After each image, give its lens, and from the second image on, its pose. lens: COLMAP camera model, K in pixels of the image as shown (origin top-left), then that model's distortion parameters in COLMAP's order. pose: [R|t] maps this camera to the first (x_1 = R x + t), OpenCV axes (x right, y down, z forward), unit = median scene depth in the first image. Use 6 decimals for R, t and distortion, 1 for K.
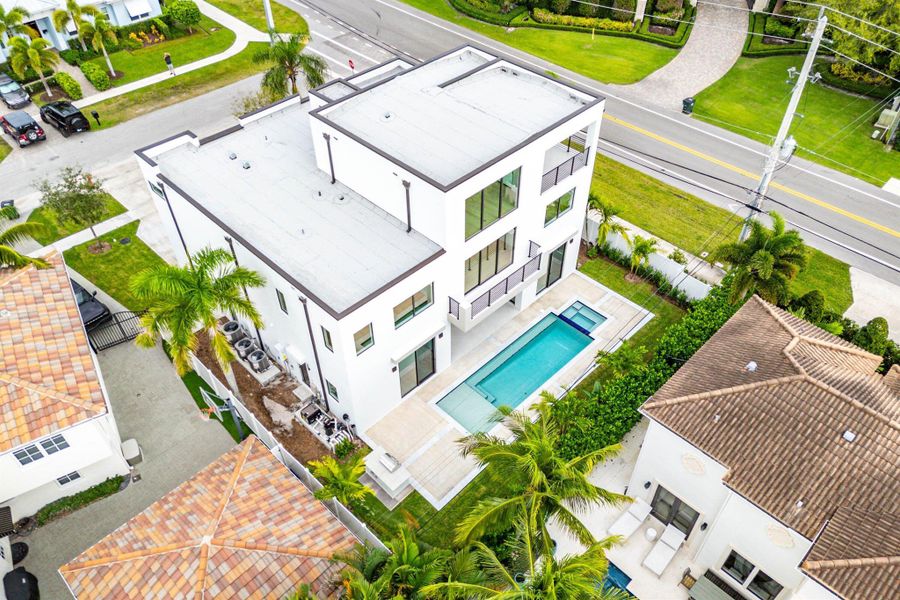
lens RADIAL K [[671.1, 0, 450.0], [0, 671.1, 300.0], [0, 0, 1]] dist [0.055495, 0.001022]
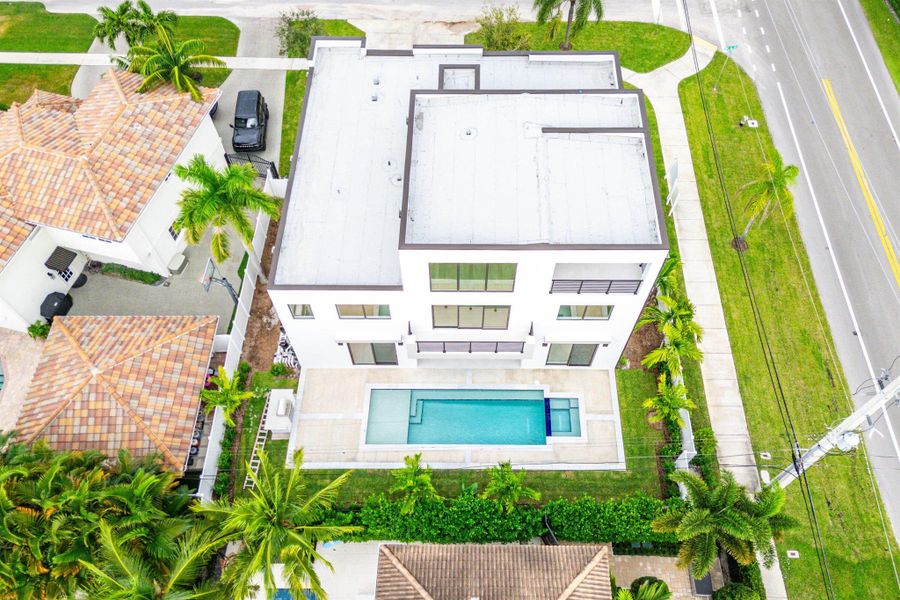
lens RADIAL K [[673.8, 0, 450.0], [0, 673.8, 300.0], [0, 0, 1]] dist [0.001158, -0.000011]
pose [[0.709652, 0.606559, -0.358441, 0.375568], [-0.499988, 0.792003, 0.350347, -0.408227], [0.496393, -0.069408, 0.865319, 0.152169]]
